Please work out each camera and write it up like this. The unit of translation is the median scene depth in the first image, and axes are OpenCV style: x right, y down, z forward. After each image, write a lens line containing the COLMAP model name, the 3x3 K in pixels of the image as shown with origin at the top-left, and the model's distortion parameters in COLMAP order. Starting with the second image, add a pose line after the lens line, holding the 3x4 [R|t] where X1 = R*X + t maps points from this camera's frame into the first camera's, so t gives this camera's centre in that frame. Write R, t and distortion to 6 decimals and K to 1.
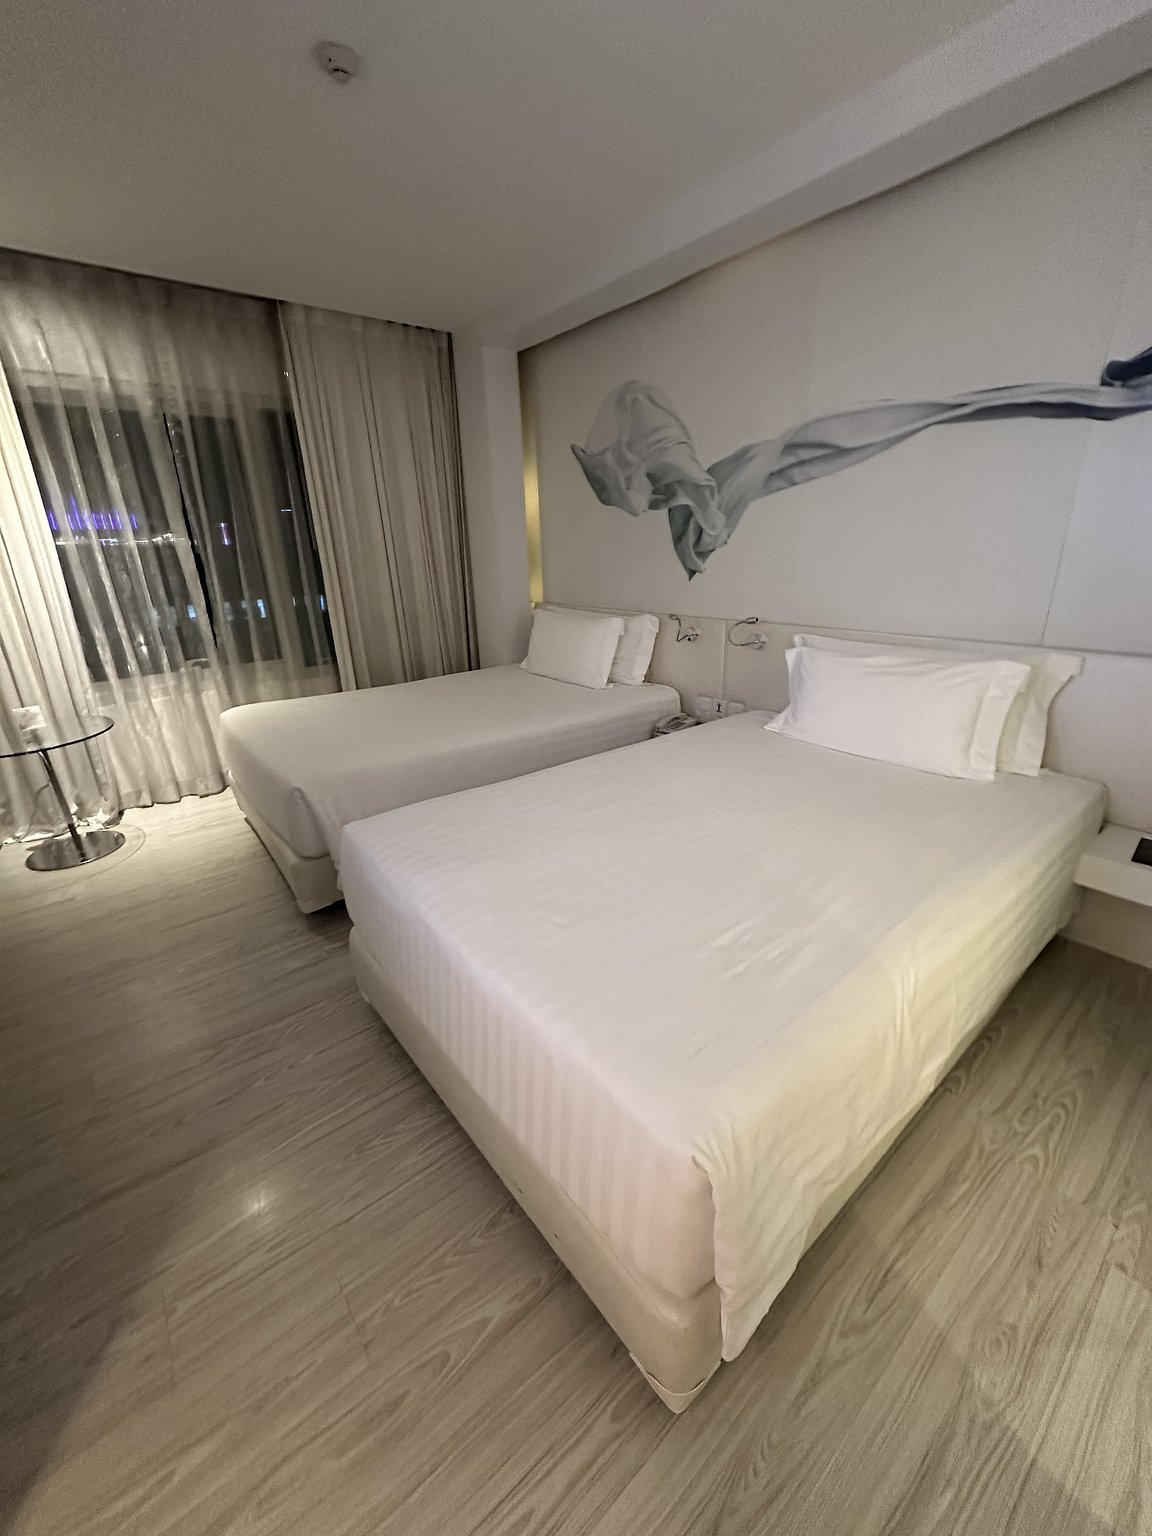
lens RADIAL K [[614.9, 0, 574.7], [0, 614.9, 763.8], [0, 0, 1]] dist [0.009579, -0.000040]
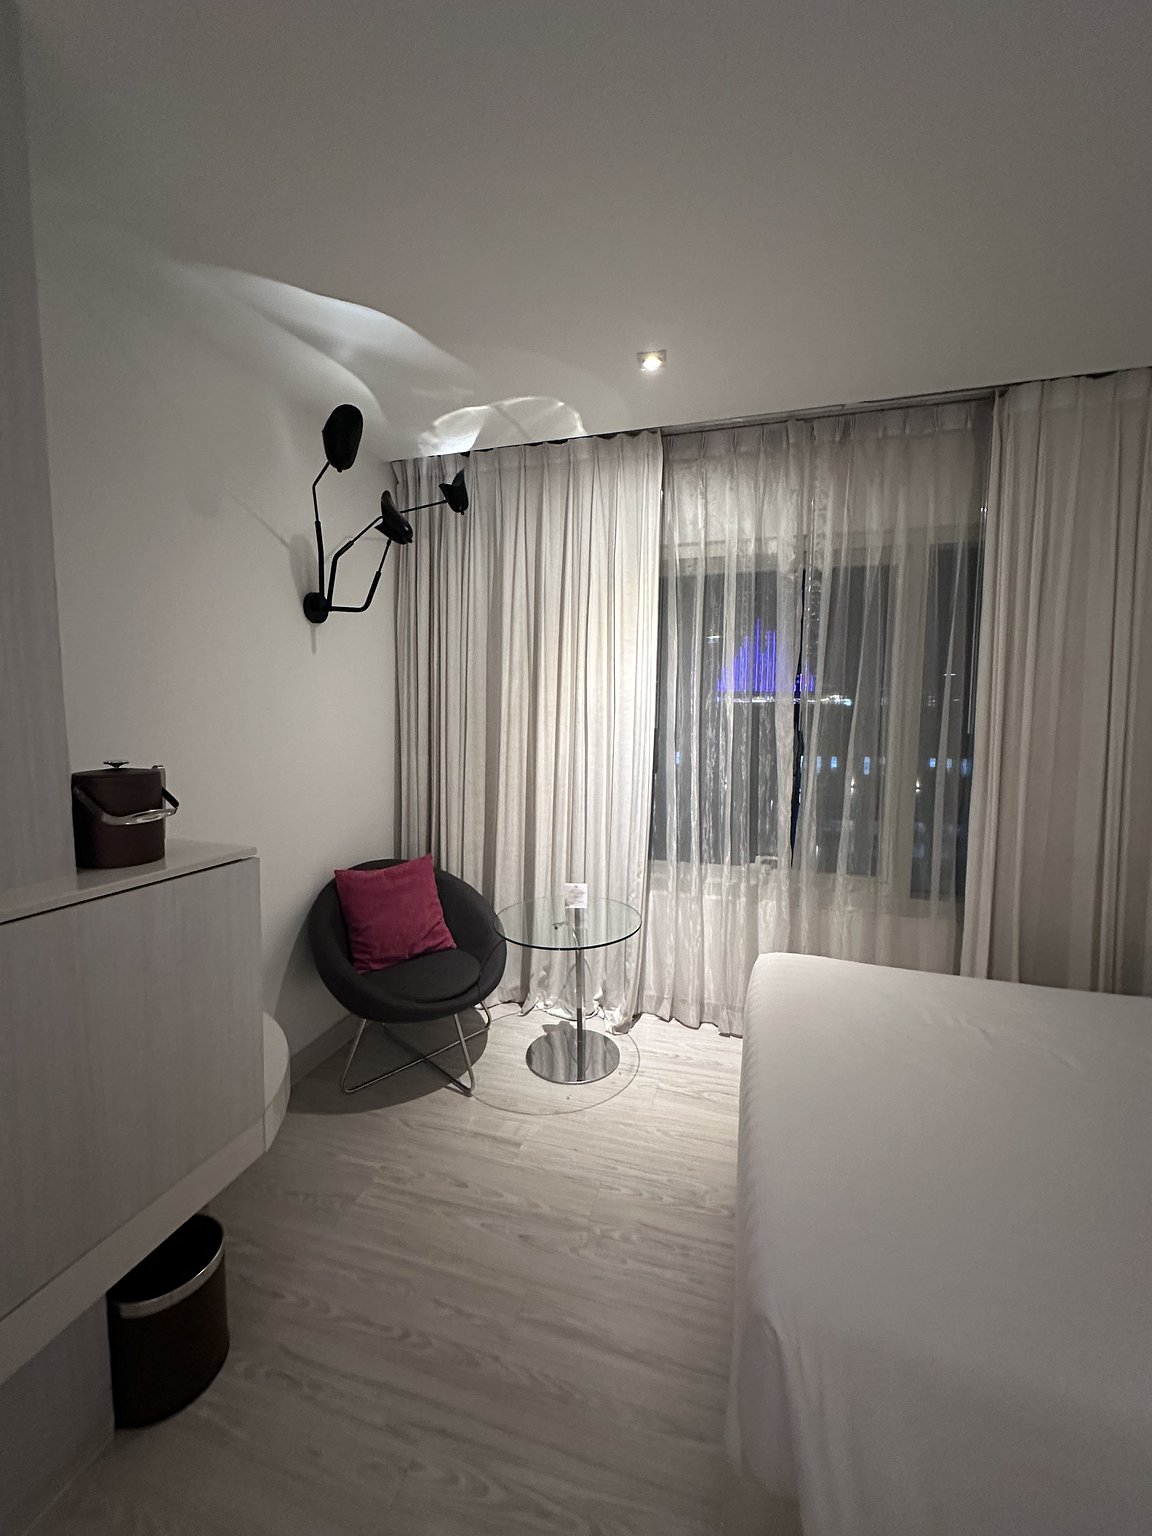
lens RADIAL K [[614.9, 0, 573.3], [0, 614.9, 762.5], [0, 0, 1]] dist [0.009579, -0.000040]
pose [[0.580671, 0.106618, -0.807127, -0.148346], [-0.302349, 0.948728, -0.092196, -0.146204], [0.755914, 0.297570, 0.583134, 0.348908]]
